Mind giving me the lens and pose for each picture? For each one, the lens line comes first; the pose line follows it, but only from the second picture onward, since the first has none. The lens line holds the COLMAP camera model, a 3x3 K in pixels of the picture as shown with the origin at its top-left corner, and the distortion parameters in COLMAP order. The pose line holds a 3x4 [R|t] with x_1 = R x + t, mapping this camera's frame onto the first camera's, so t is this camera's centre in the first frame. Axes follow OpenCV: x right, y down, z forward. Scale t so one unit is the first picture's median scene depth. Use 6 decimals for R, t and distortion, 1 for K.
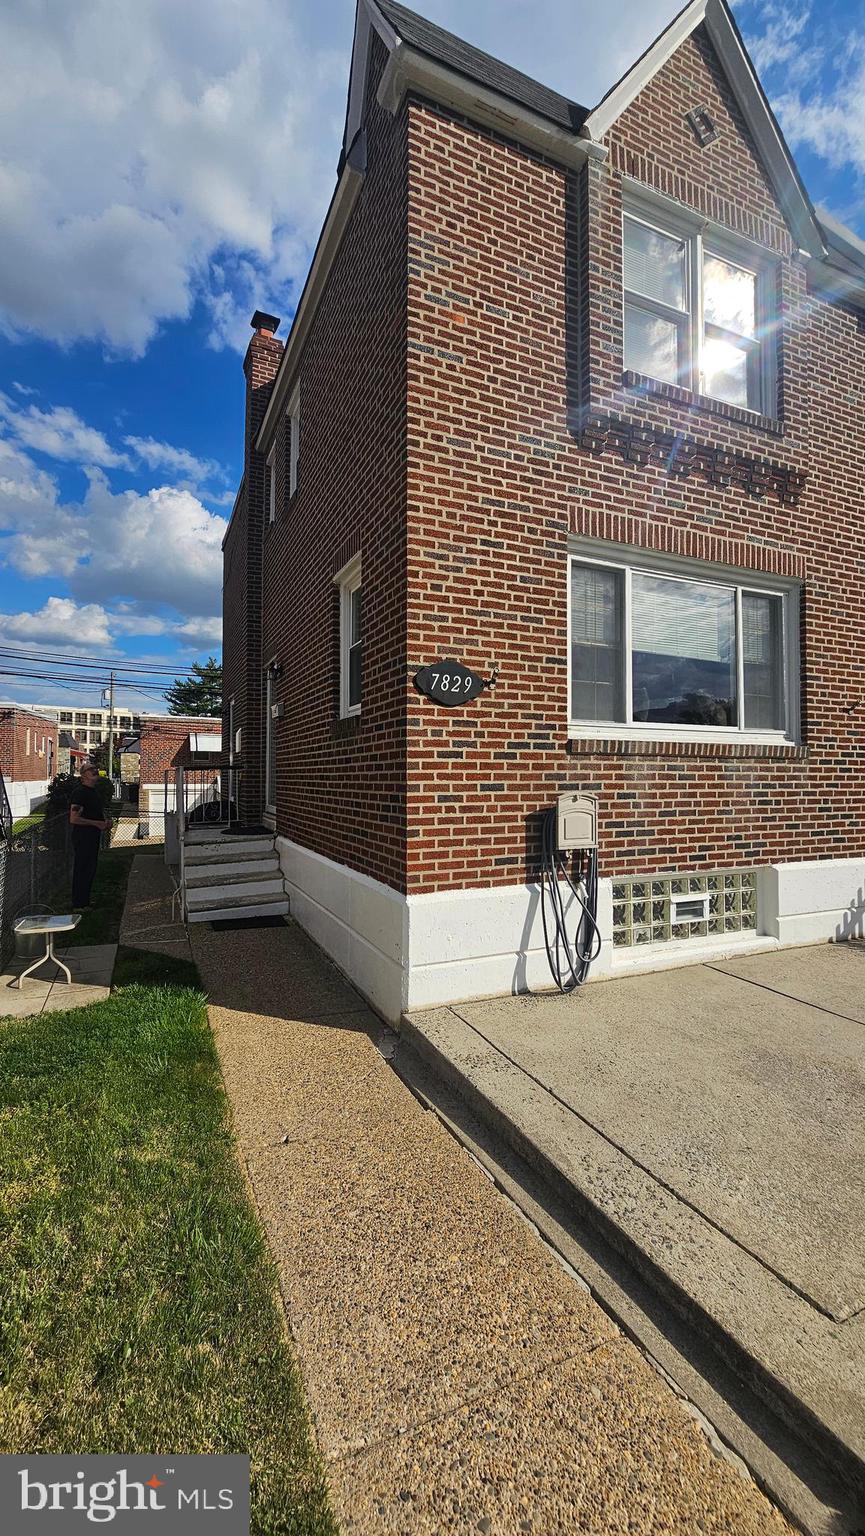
lens RADIAL K [[623.1, 0, 423.5], [0, 623.1, 762.1], [0, 0, 1]] dist [-0.000292, 0.000207]
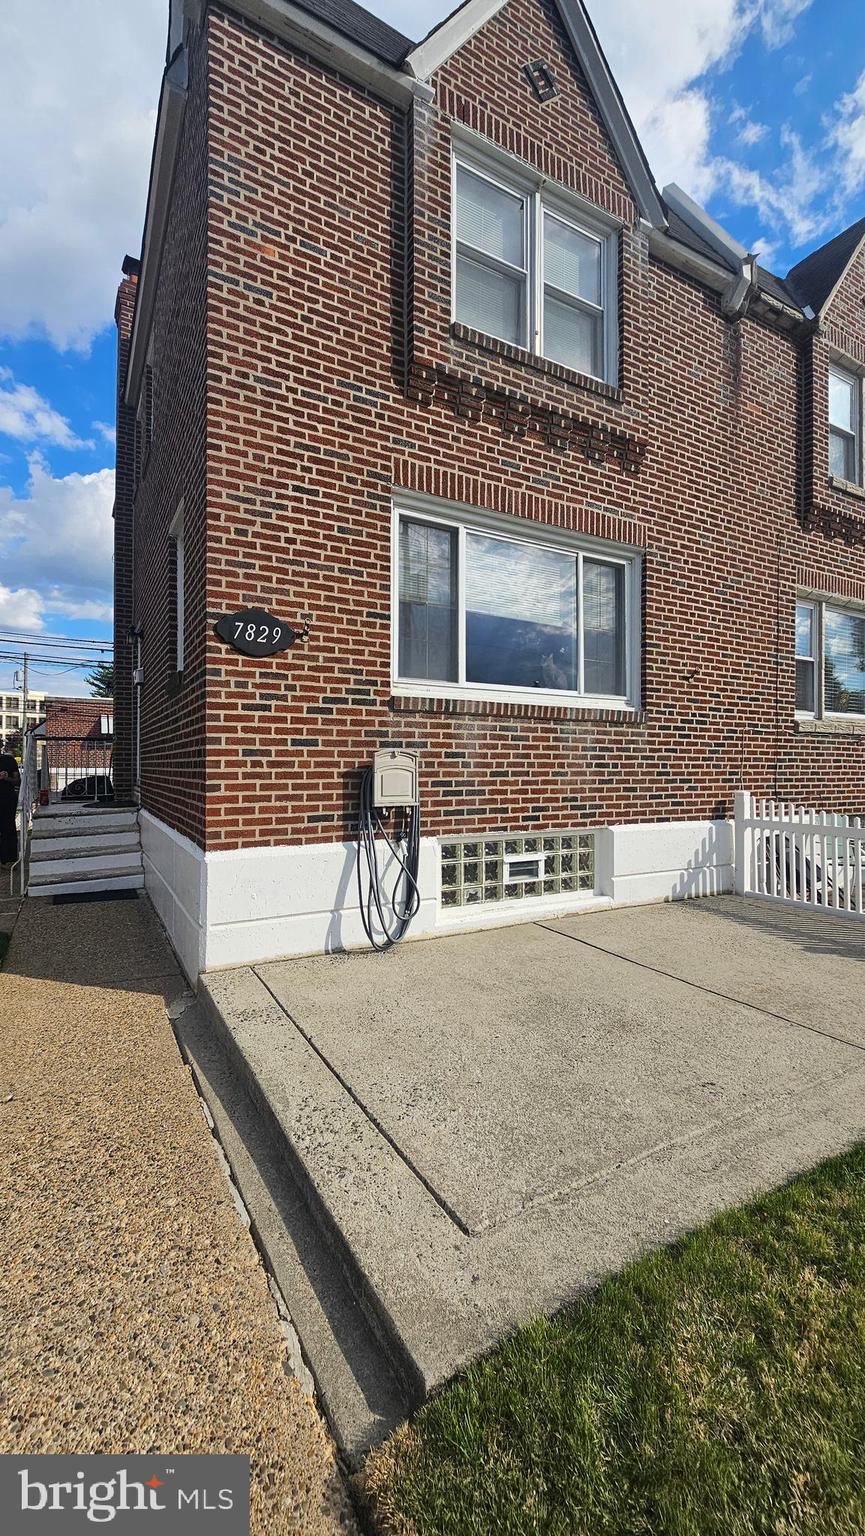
lens RADIAL K [[623.1, 0, 423.5], [0, 623.1, 762.1], [0, 0, 1]] dist [-0.000292, 0.000207]
pose [[0.995777, 0.001846, 0.091787, 0.187918], [-0.003536, 0.999827, 0.018251, 0.048171], [-0.091738, -0.018498, 0.995611, 0.011946]]
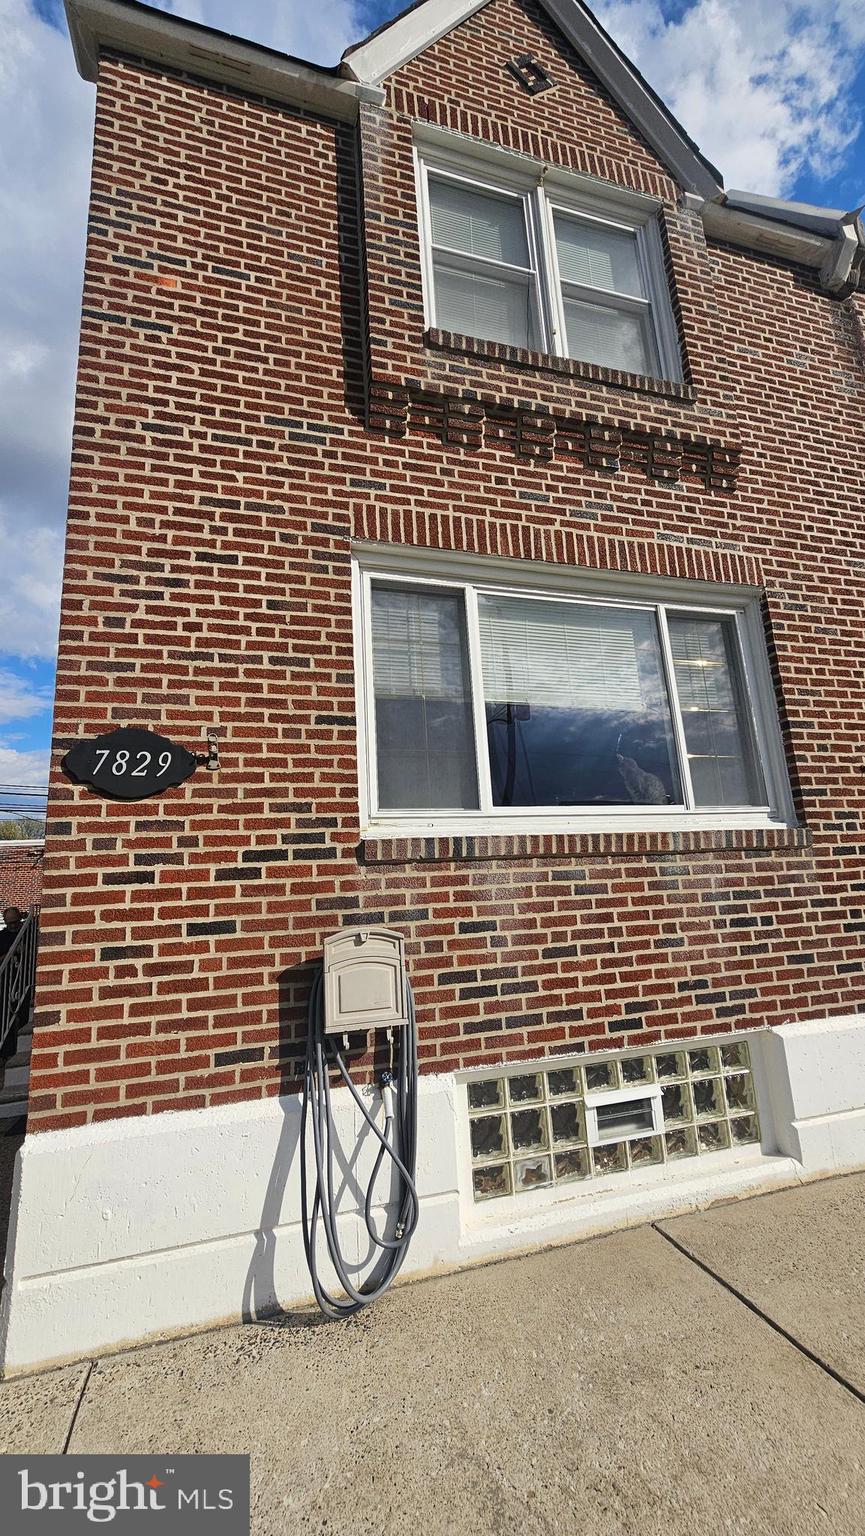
lens RADIAL K [[623.1, 0, 423.5], [0, 623.1, 762.1], [0, 0, 1]] dist [-0.000292, 0.000207]
pose [[0.990674, -0.076858, -0.112503, 0.361189], [0.055569, 0.981834, -0.181420, 0.003145], [0.124403, 0.173476, 0.976949, 0.371459]]
